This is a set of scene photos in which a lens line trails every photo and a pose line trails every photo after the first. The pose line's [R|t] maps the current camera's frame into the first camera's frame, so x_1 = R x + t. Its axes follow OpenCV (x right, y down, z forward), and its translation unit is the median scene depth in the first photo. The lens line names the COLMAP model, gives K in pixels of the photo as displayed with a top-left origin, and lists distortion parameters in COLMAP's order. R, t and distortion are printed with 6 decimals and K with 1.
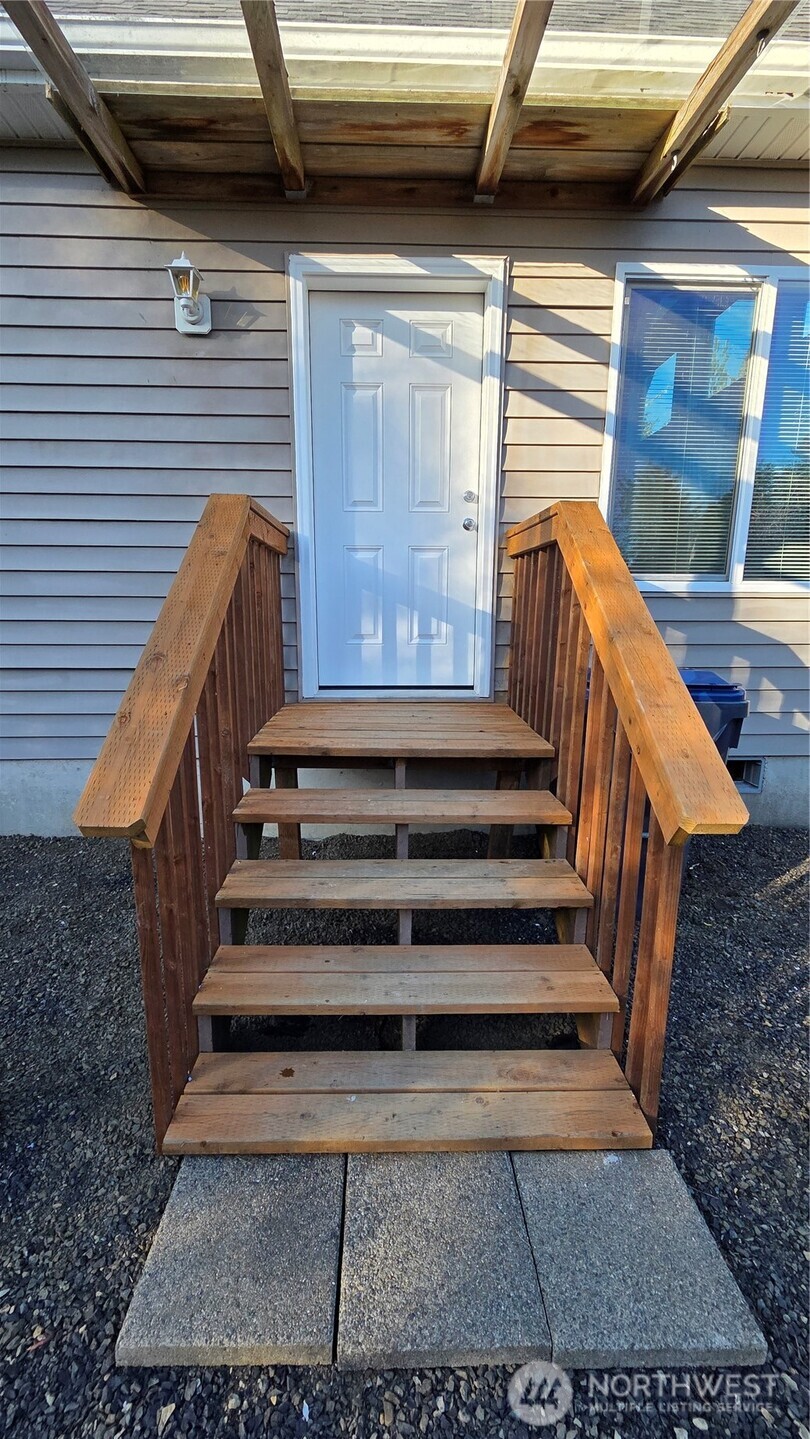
lens RADIAL K [[586.4, 0, 395.8], [0, 586.4, 717.5], [0, 0, 1]] dist [0.005384, -0.000846]
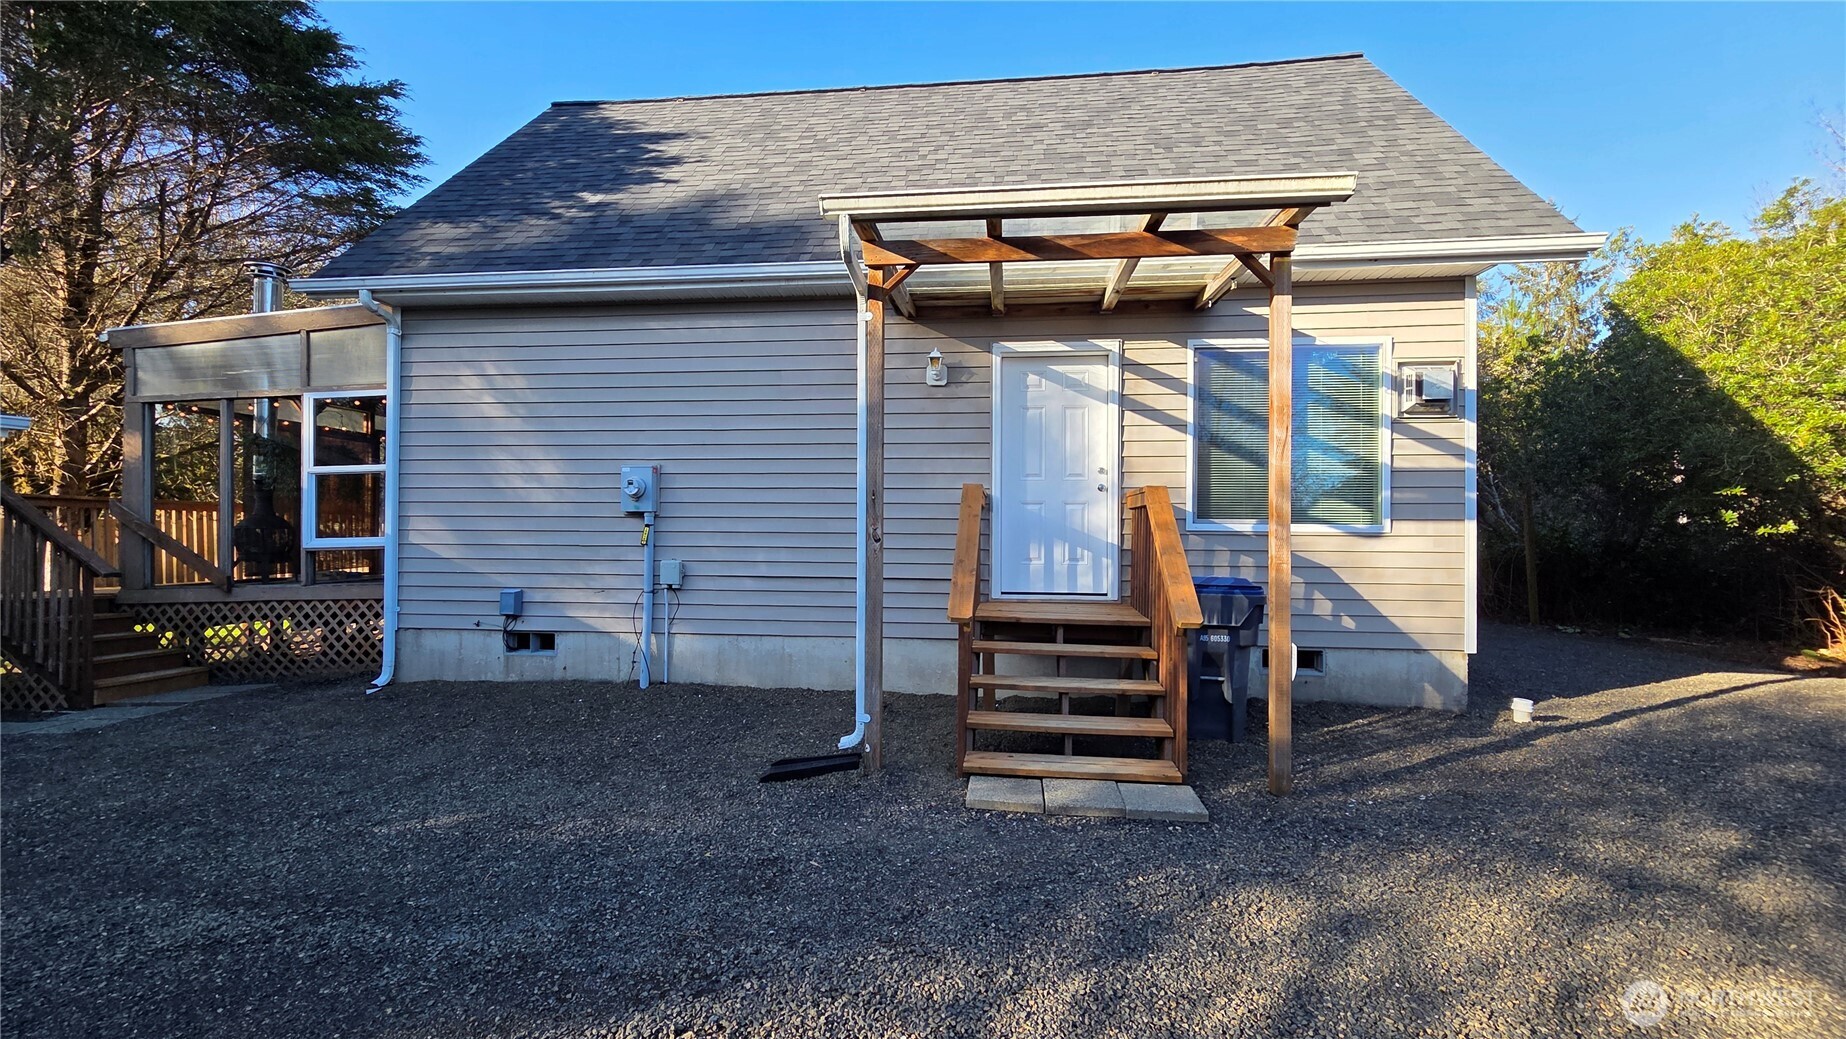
lens RADIAL K [[752.3, 0, 920.5], [0, 752.3, 529.7], [0, 0, 1]] dist [0.005384, -0.000846]
pose [[0.989626, 0.002898, -0.143635, -0.067580], [-0.031082, 0.980437, -0.194363, 0.195001], [0.140262, 0.196812, 0.970356, -1.054340]]
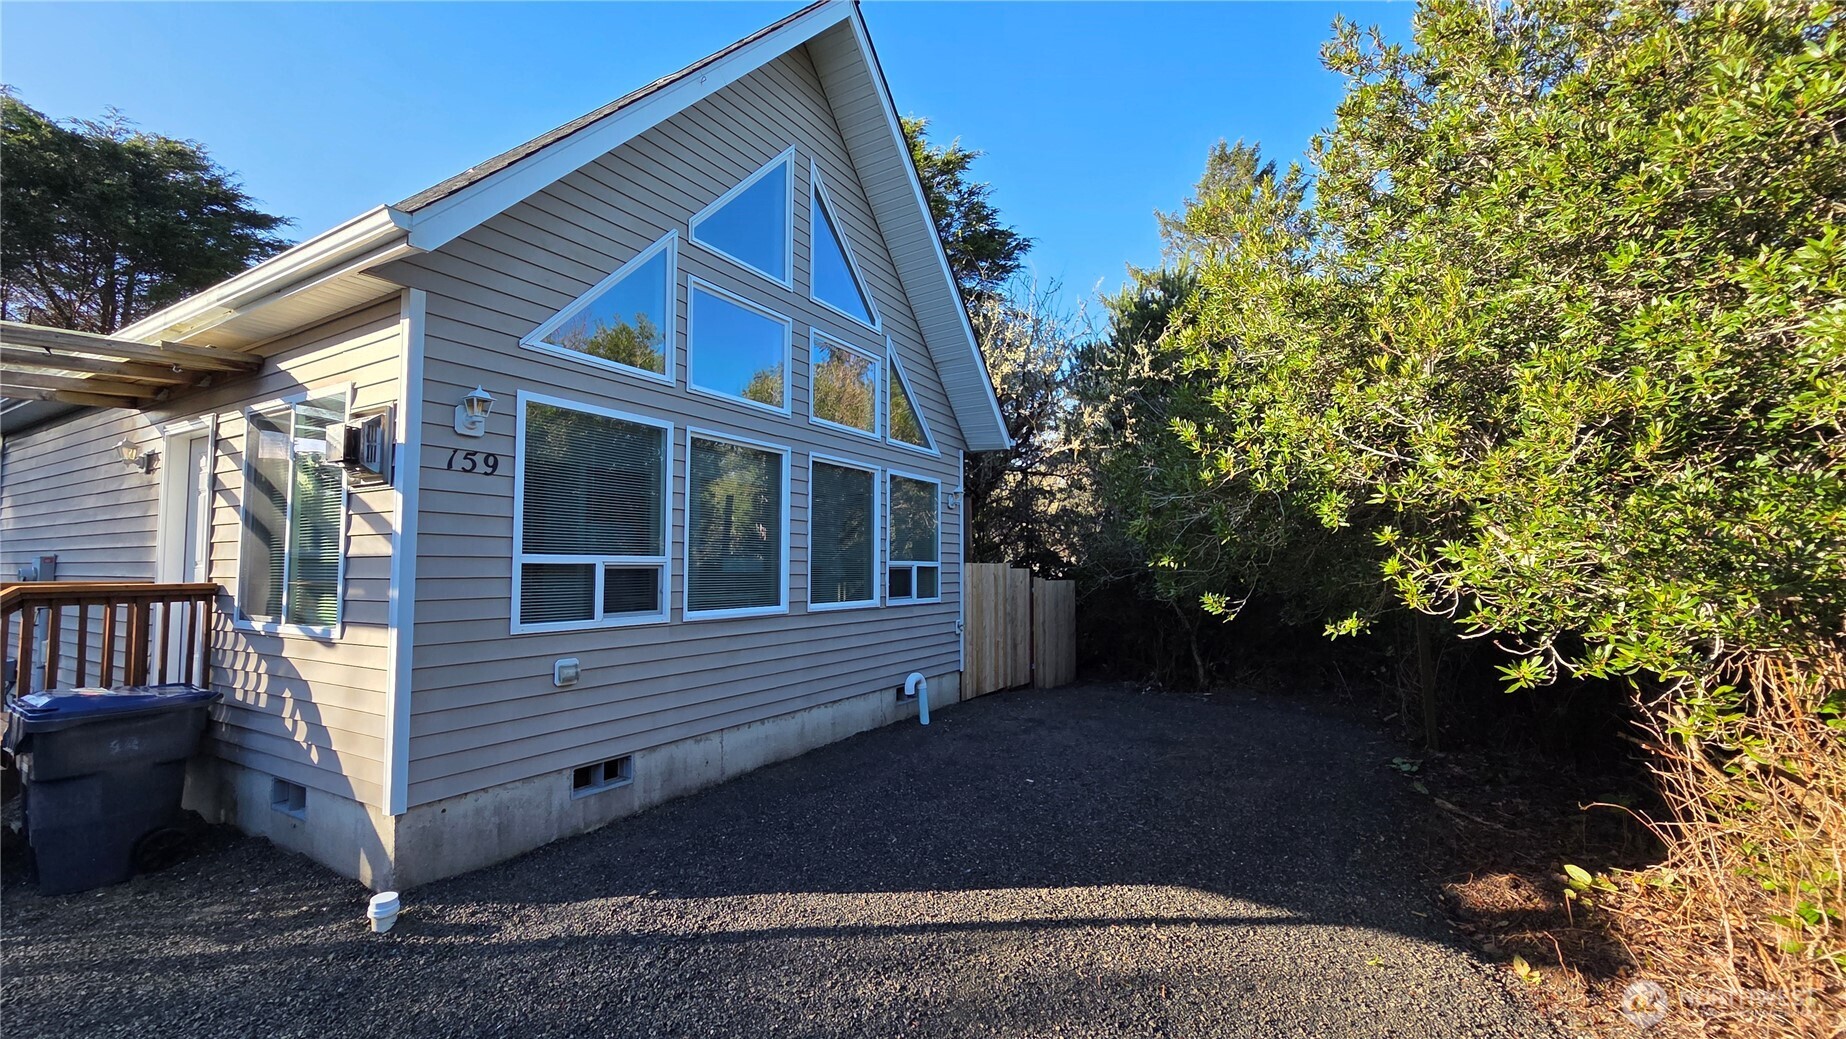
lens RADIAL K [[752.3, 0, 924.1], [0, 752.3, 533.3], [0, 0, 1]] dist [0.005384, -0.000846]
pose [[0.852438, -0.031196, -0.521897, 2.662969], [-0.097337, 0.971297, -0.217043, -0.219534], [0.513688, 0.235815, 0.824934, 0.371274]]
